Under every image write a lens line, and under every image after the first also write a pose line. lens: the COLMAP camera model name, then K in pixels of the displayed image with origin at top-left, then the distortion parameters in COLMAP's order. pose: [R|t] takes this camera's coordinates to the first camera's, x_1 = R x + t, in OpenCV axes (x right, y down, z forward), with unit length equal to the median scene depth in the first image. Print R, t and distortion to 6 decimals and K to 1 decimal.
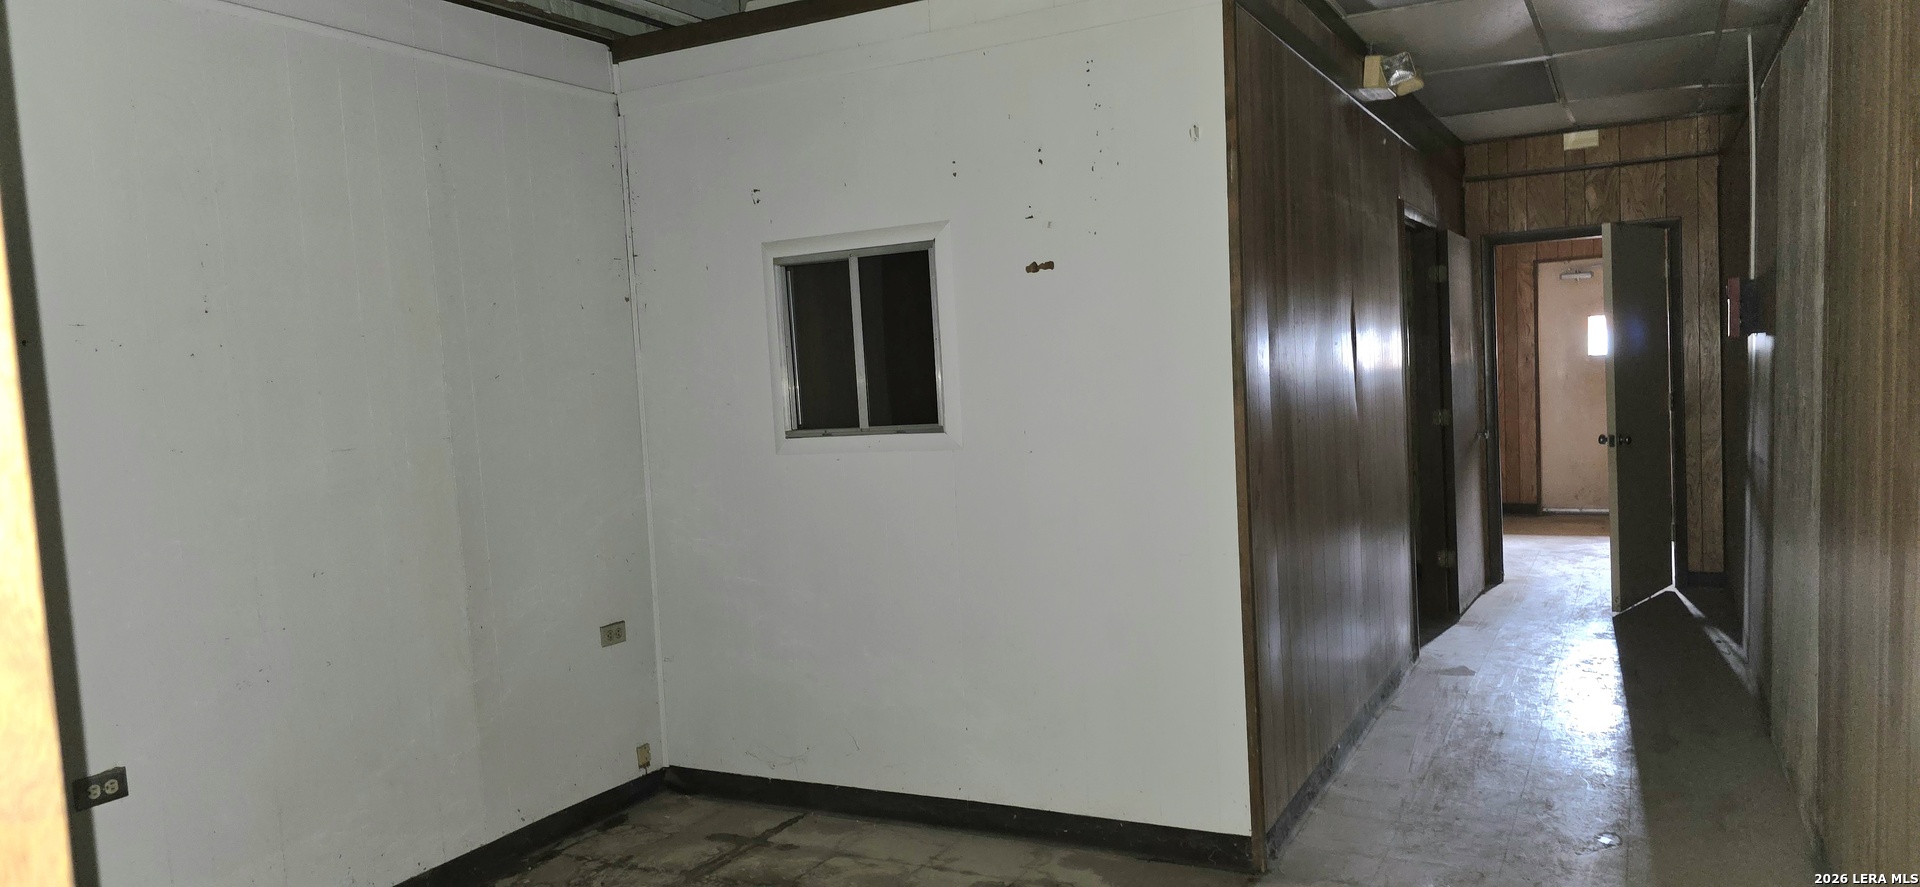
lens RADIAL K [[1207.3, 0, 960.0], [0, 1207.3, 443.5], [0, 0, 1]] dist [0.004014, -0.000616]
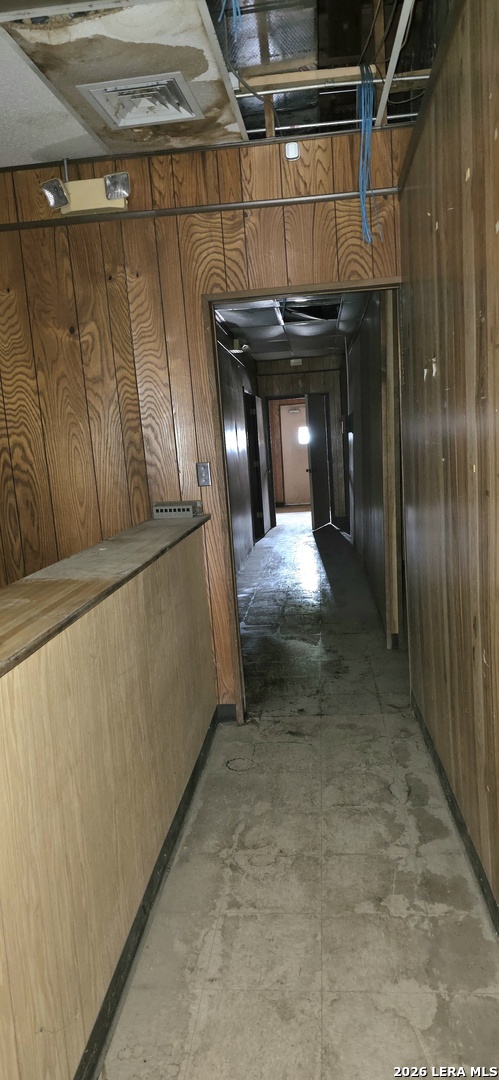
lens RADIAL K [[679.1, 0, 249.5], [0, 679.1, 540.0], [0, 0, 1]] dist [0.004014, -0.000616]
pose [[0.915292, -0.063707, 0.397721, -0.229420], [0.039533, 0.996854, 0.068698, 0.041136], [-0.400846, -0.047155, 0.914931, -0.398785]]
